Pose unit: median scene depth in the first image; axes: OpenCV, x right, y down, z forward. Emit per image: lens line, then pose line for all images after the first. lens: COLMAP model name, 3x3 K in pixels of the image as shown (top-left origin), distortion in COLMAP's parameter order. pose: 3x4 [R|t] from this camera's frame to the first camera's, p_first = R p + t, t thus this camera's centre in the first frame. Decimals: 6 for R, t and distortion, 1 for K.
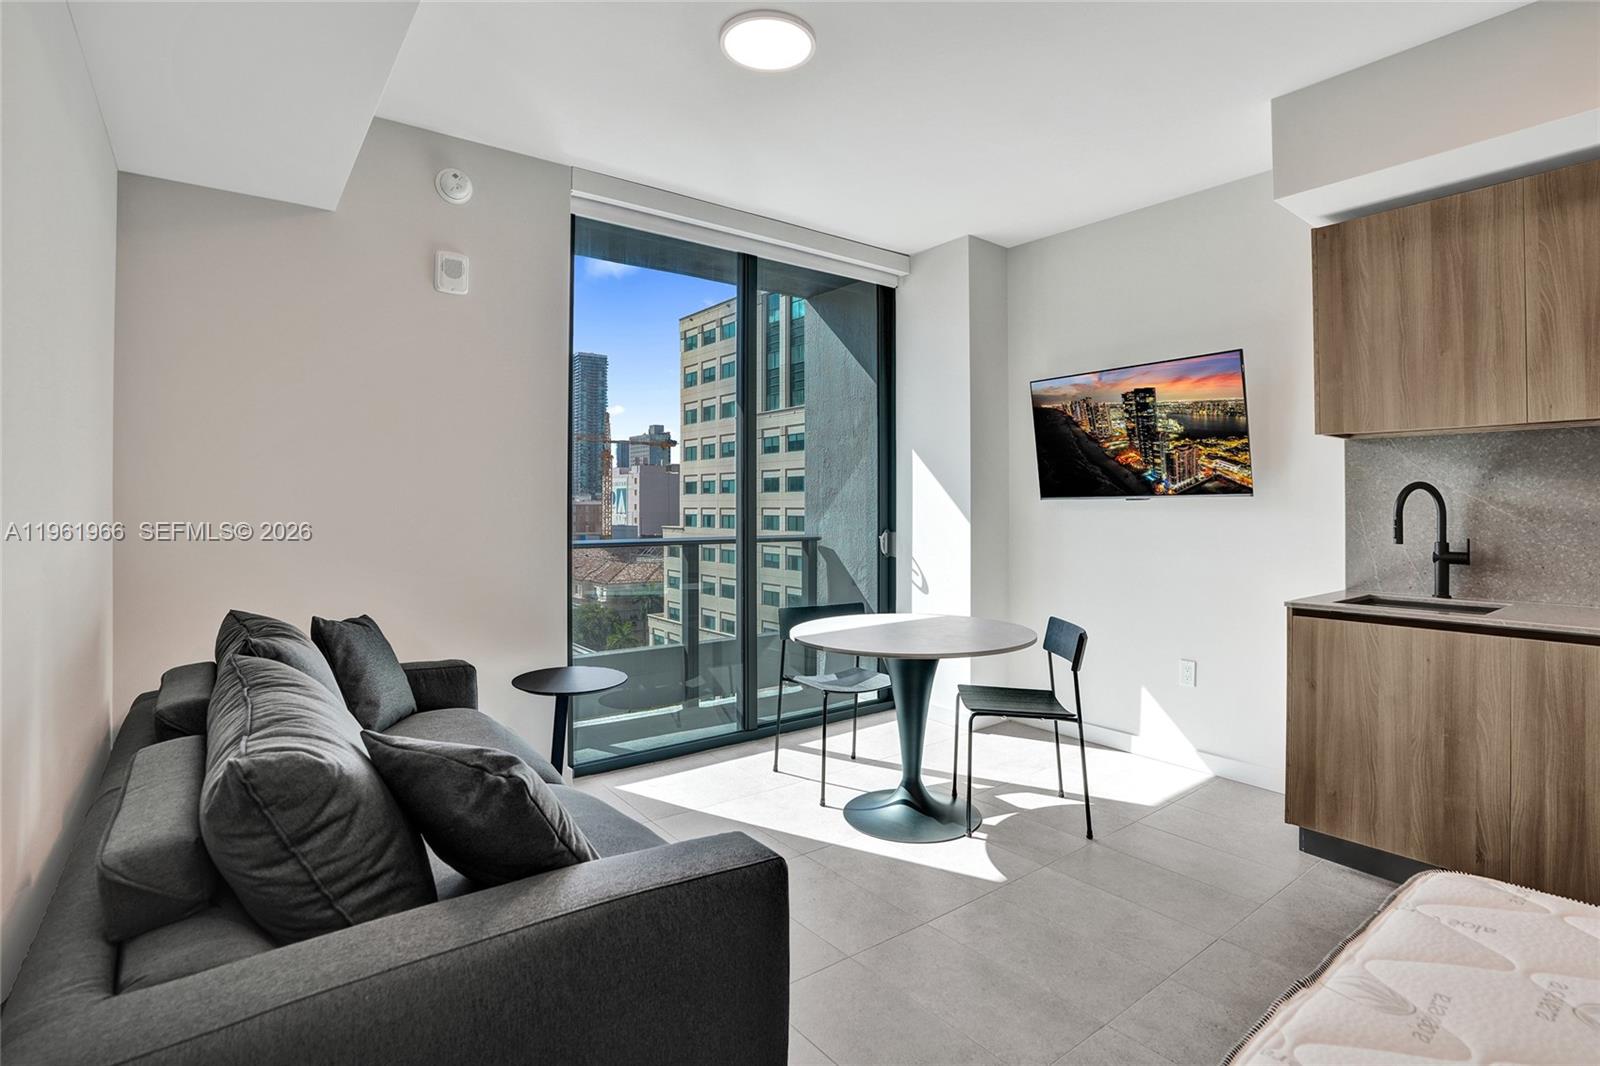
lens RADIAL K [[774.0, 0, 795.7], [0, 774.0, 497.0], [0, 0, 1]] dist [-0.069047, 0.022331]
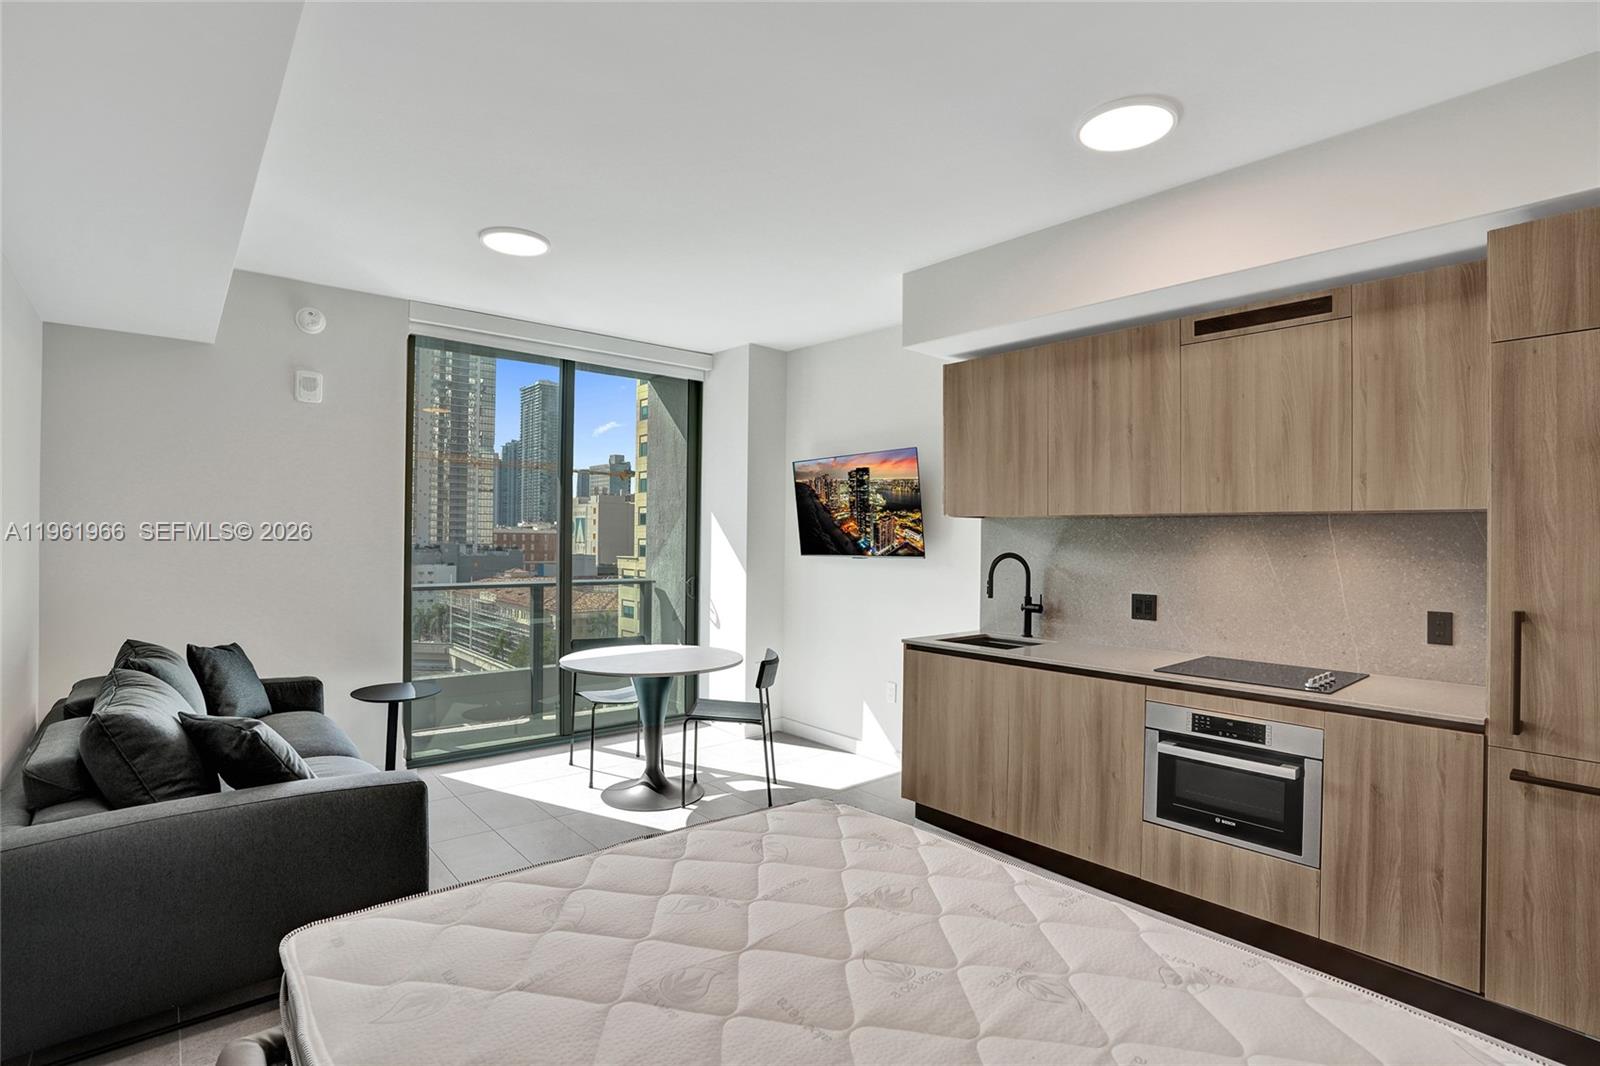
lens RADIAL K [[764.2, 0, 796.7], [0, 764.2, 531.0], [0, 0, 1]] dist [-0.070345, 0.025776]
pose [[0.998521, 0.010101, 0.053418, 0.337125], [-0.010308, 0.999940, 0.003603, -0.056049], [-0.053378, -0.004148, 0.998566, -0.350647]]
